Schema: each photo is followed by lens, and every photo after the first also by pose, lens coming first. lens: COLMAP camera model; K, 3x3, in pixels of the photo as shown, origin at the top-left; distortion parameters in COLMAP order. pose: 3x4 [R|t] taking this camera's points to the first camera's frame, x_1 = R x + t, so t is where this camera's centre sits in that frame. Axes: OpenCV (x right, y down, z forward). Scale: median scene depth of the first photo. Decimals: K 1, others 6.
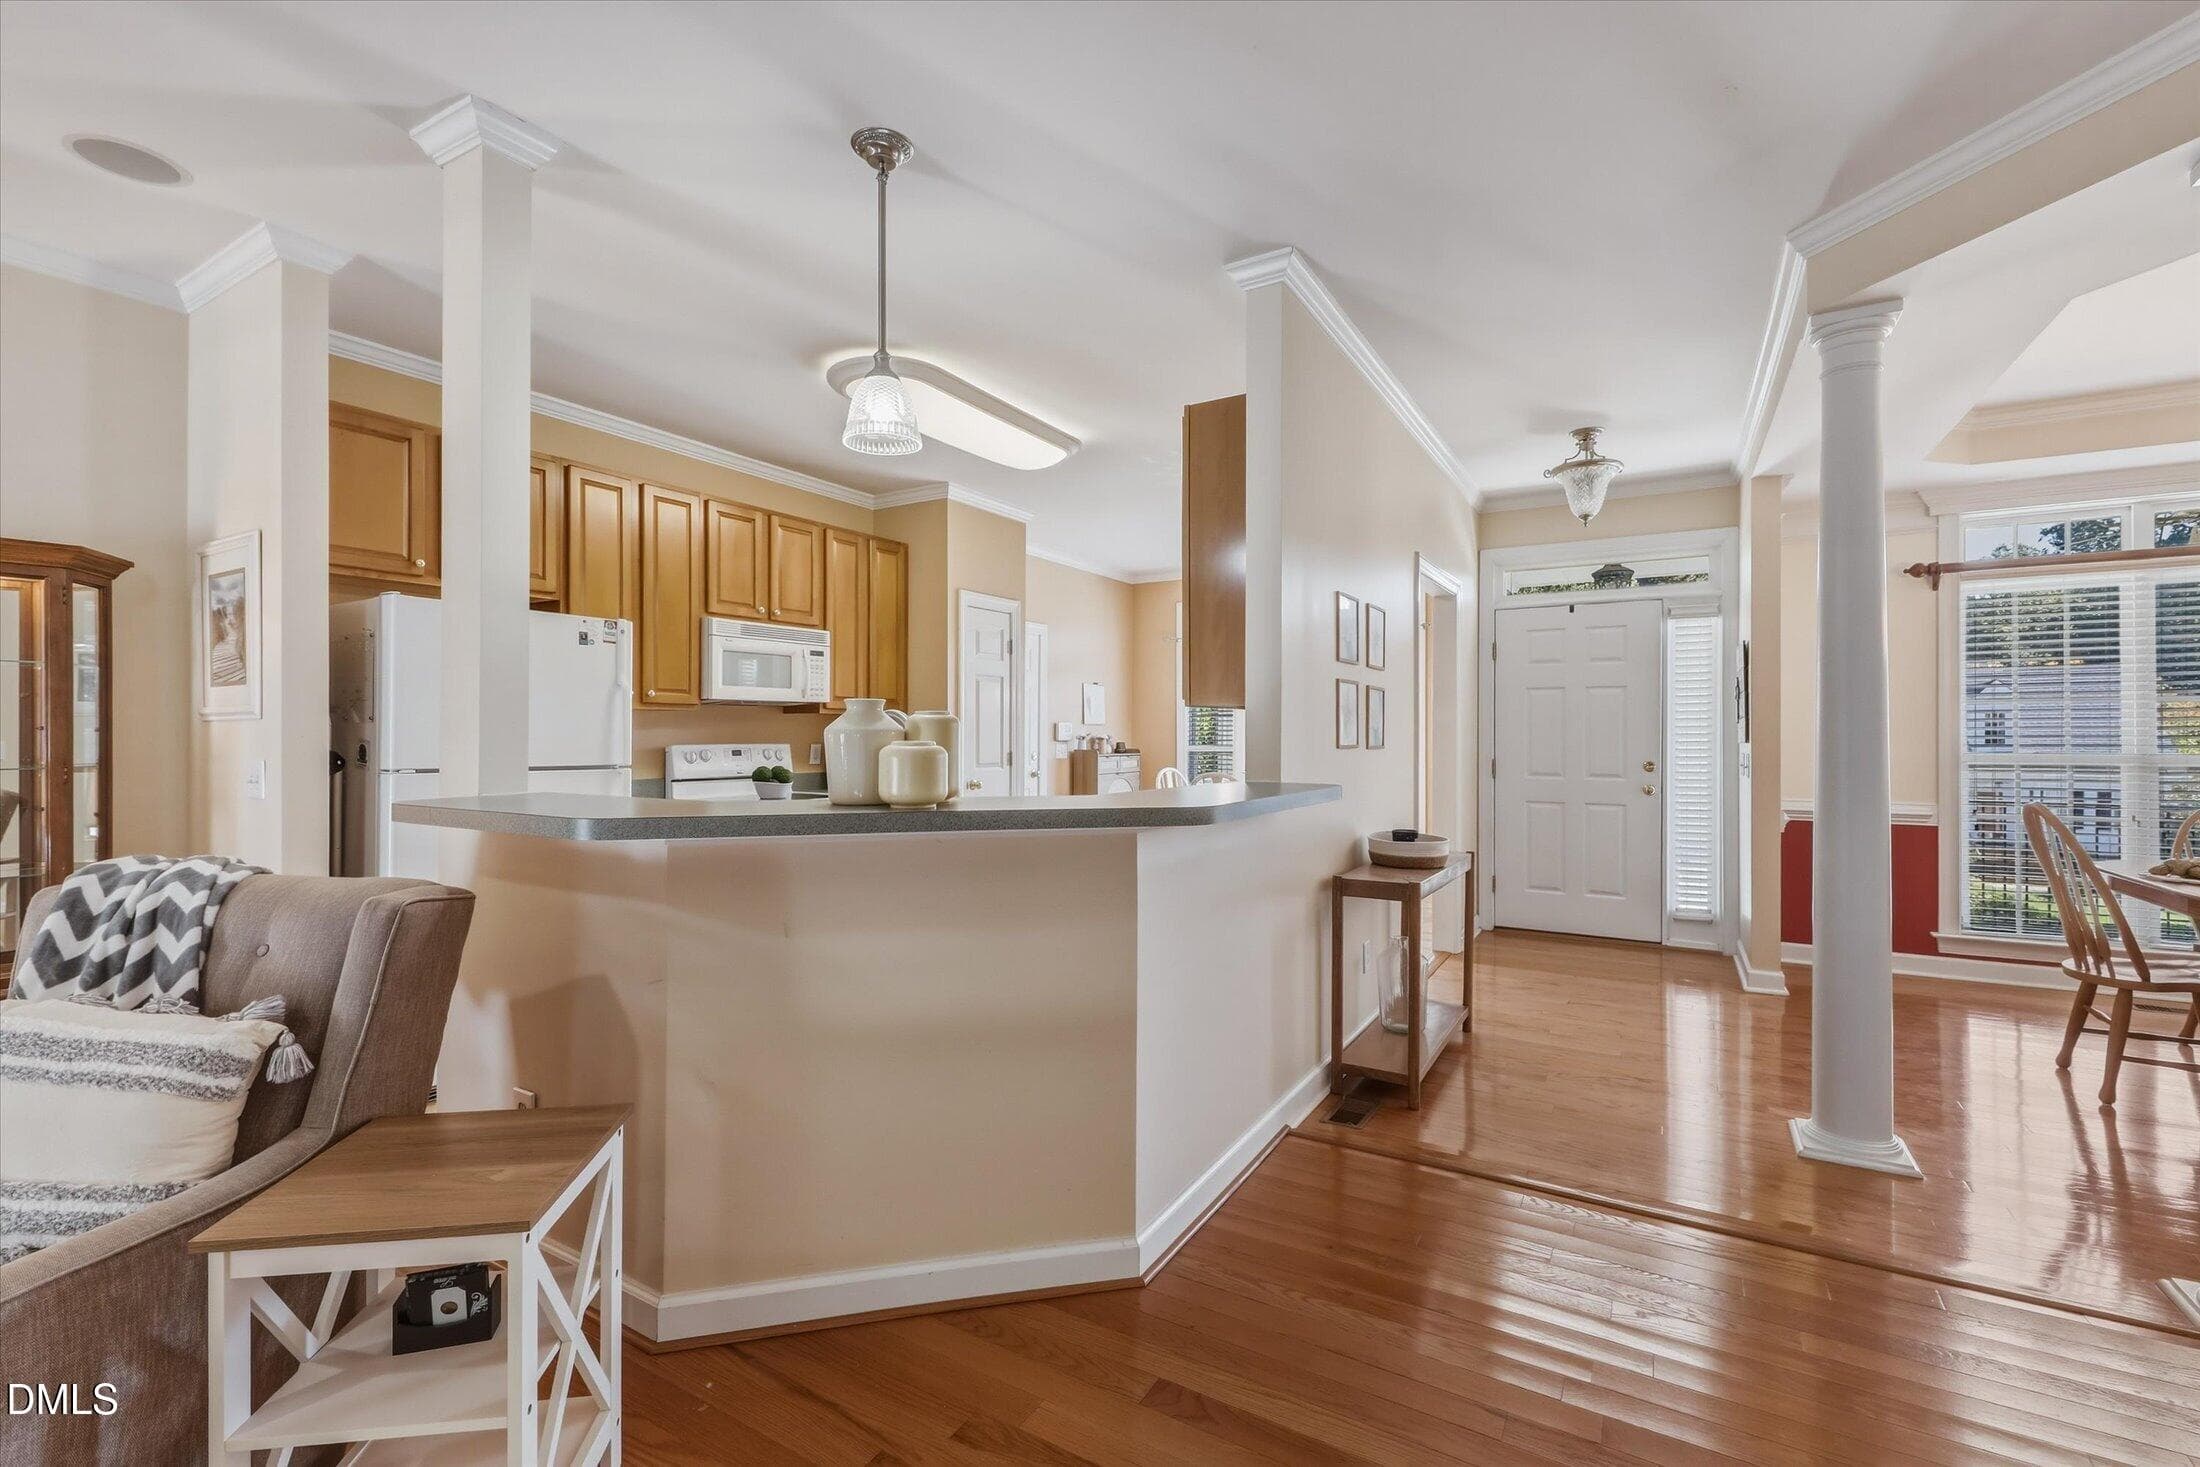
lens RADIAL K [[930.9, 0, 1110.3], [0, 930.9, 735.8], [0, 0, 1]] dist [0.001686, -0.000545]
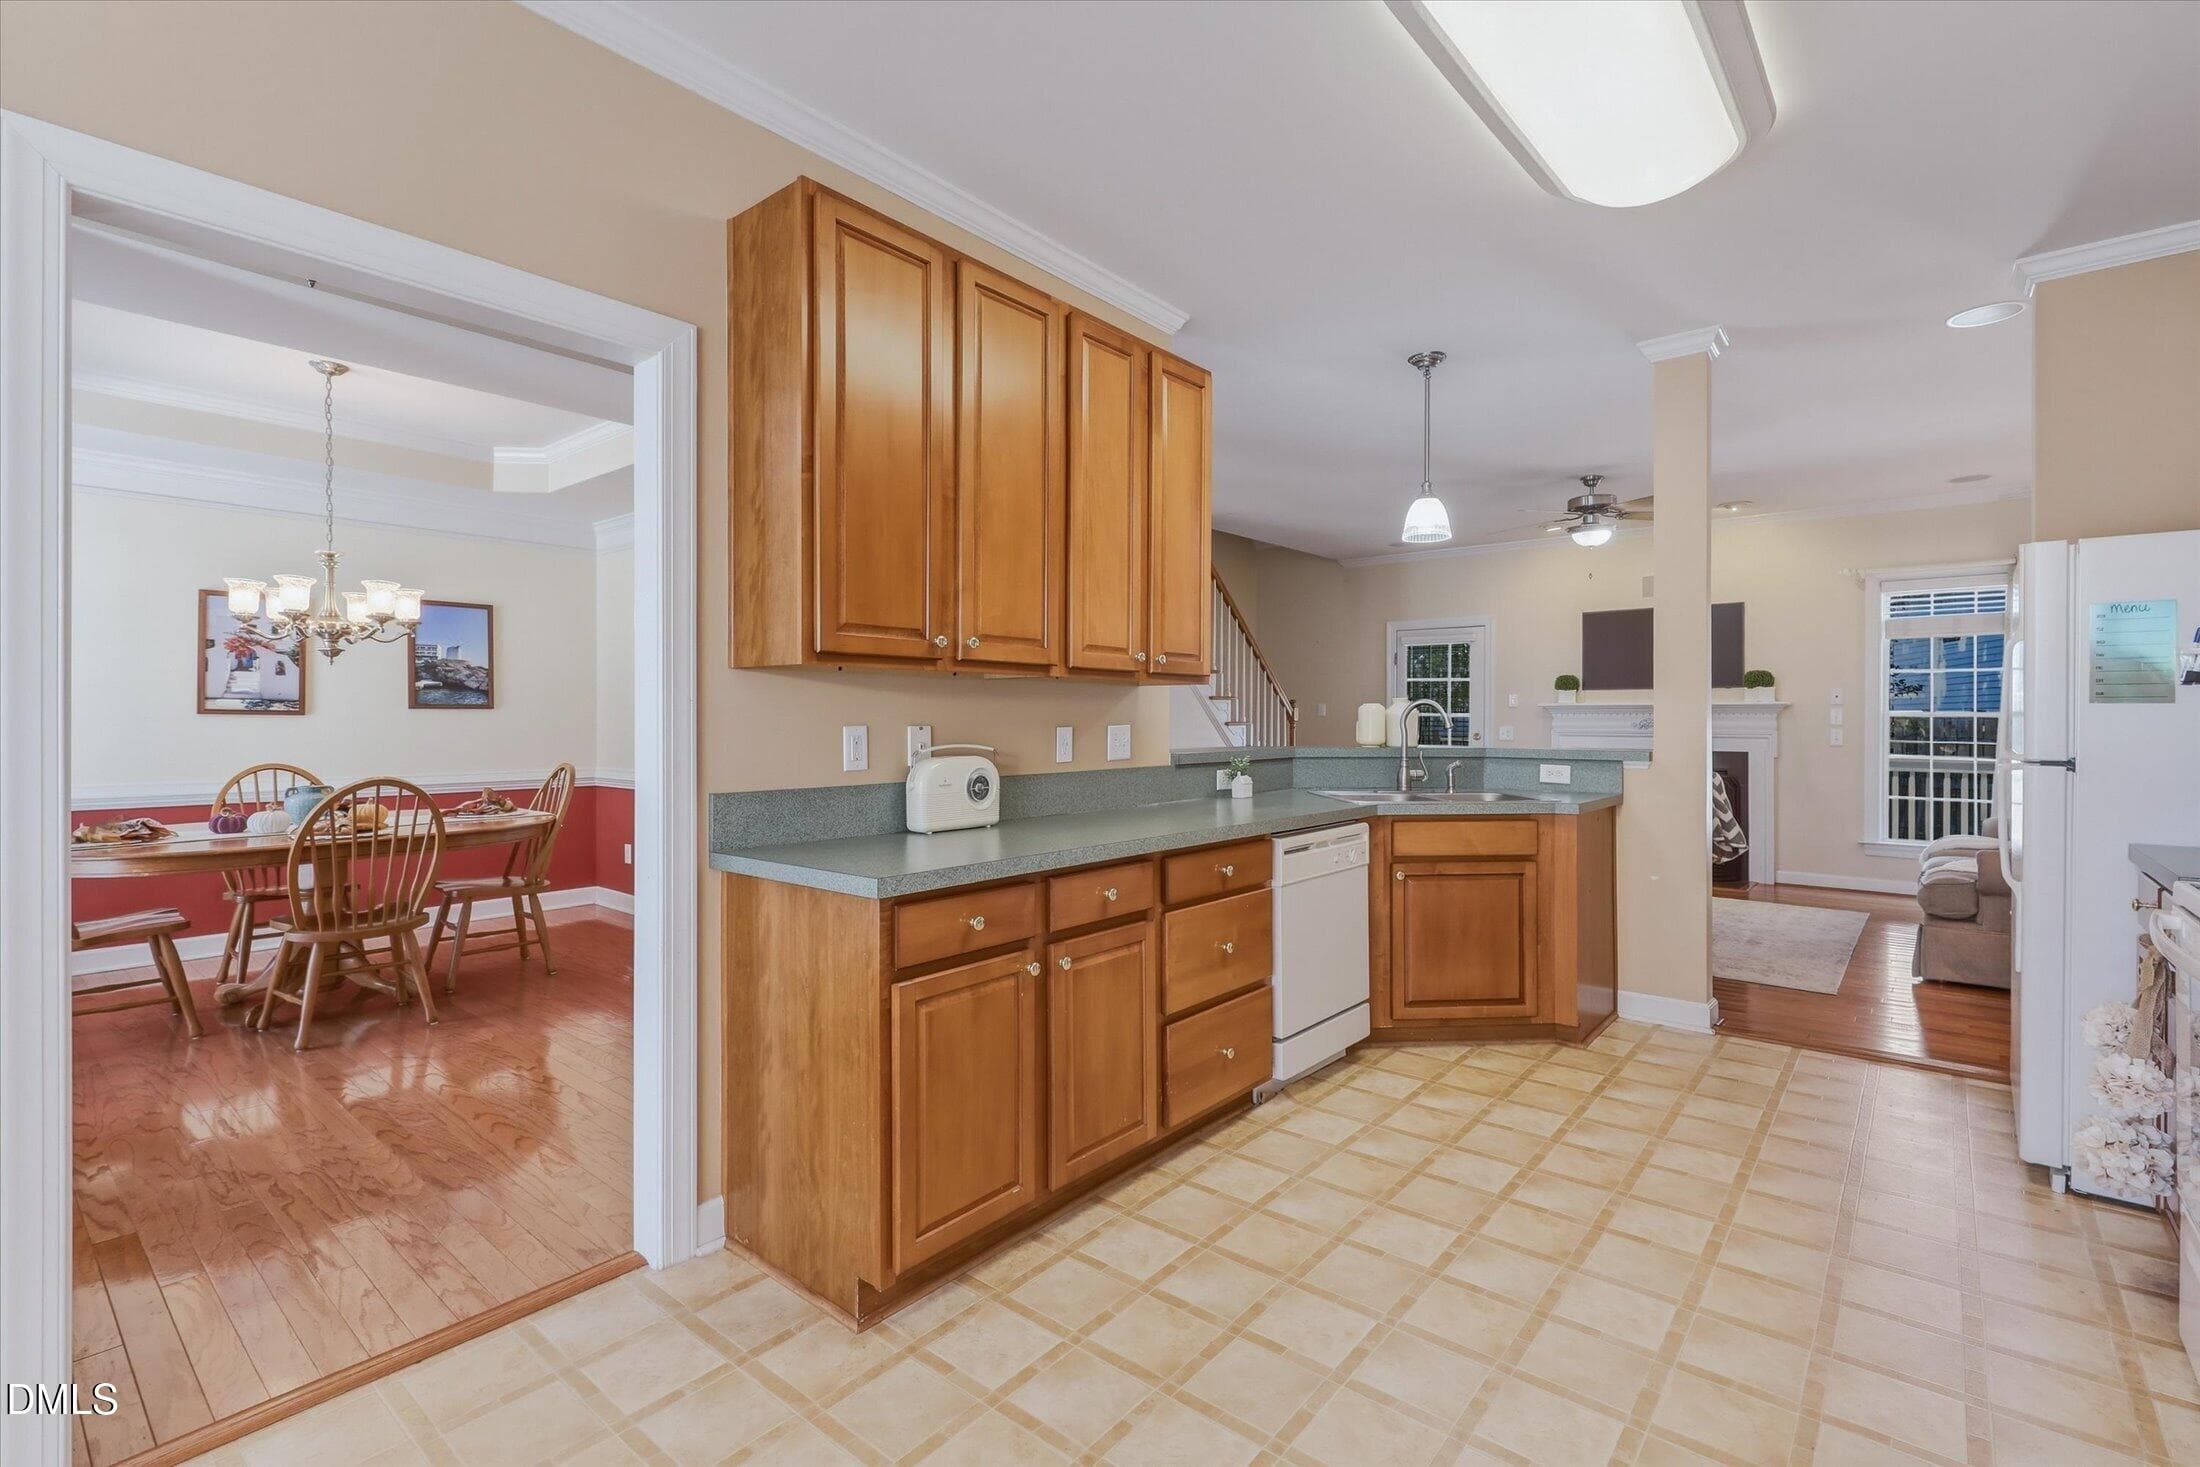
lens RADIAL K [[988.2, 0, 1101.6], [0, 988.2, 725.5], [0, 0, 1]] dist [-0.001010, -0.000939]
pose [[-0.986824, -0.004353, 0.161737, 0.021556], [-0.002707, 0.999942, 0.010396, 0.000631], [-0.161773, 0.009821, -0.986779, 1.437645]]
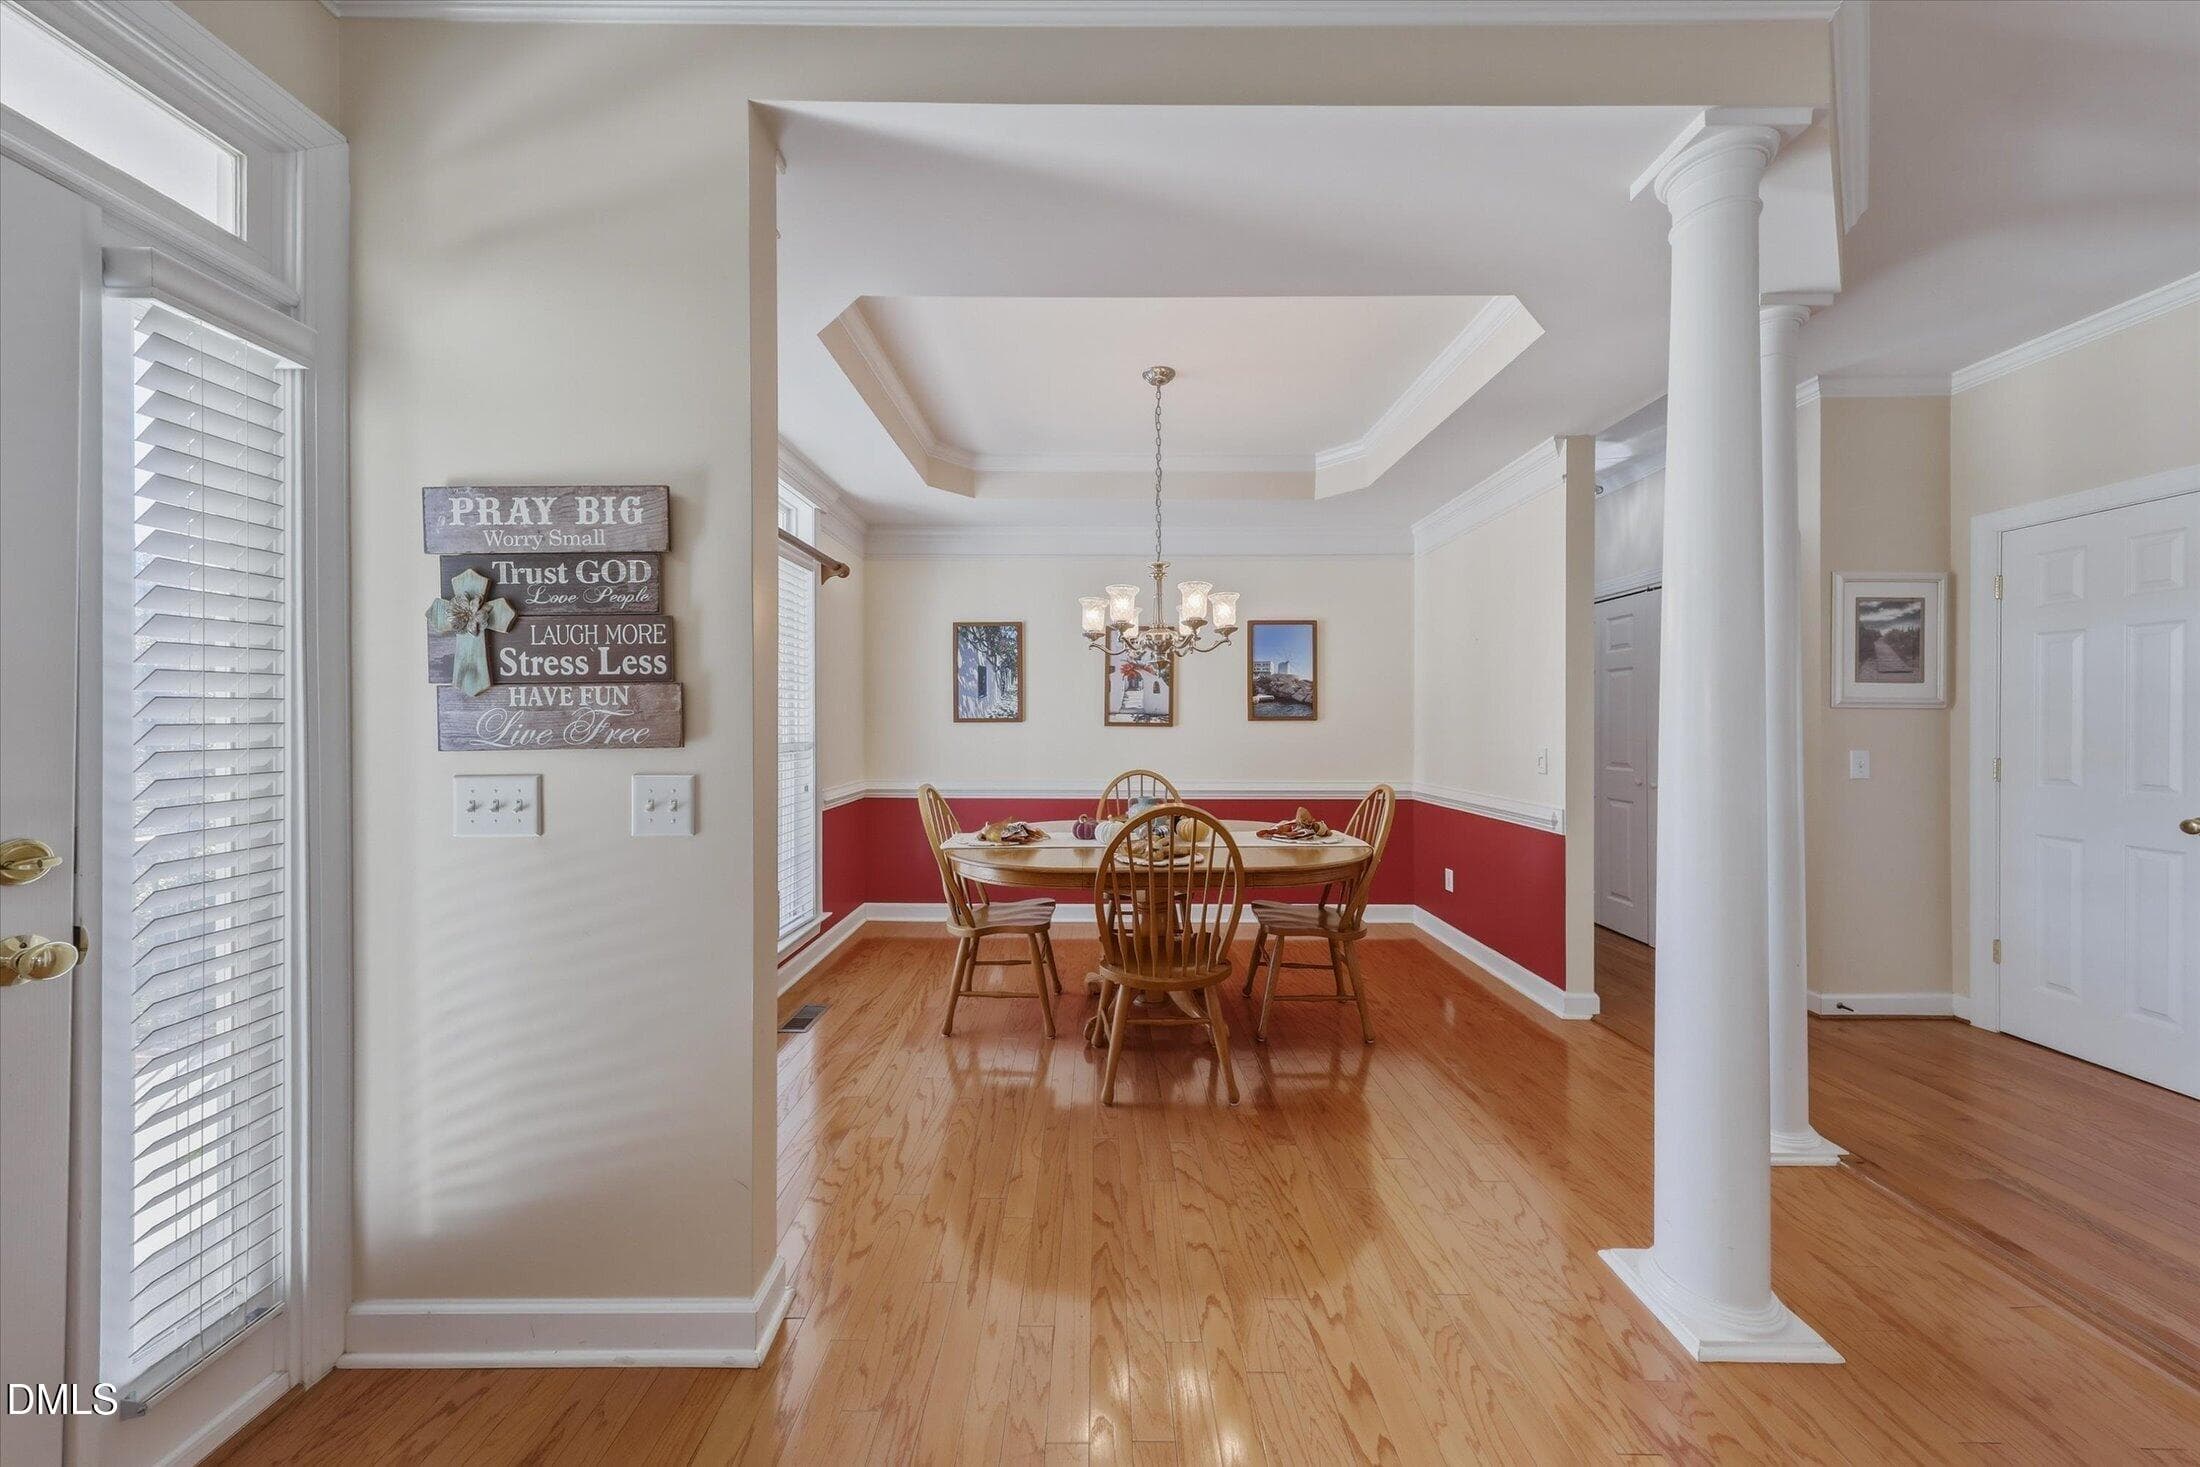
lens RADIAL K [[727.7, 0, 1103.5], [0, 727.7, 722.3], [0, 0, 1]] dist [0.000525, 0.000025]
pose [[-0.512304, -0.001776, 0.858802, 0.322102], [0.001714, 0.999994, 0.003090, -0.006341], [-0.858802, 0.003055, -0.512298, 1.037439]]
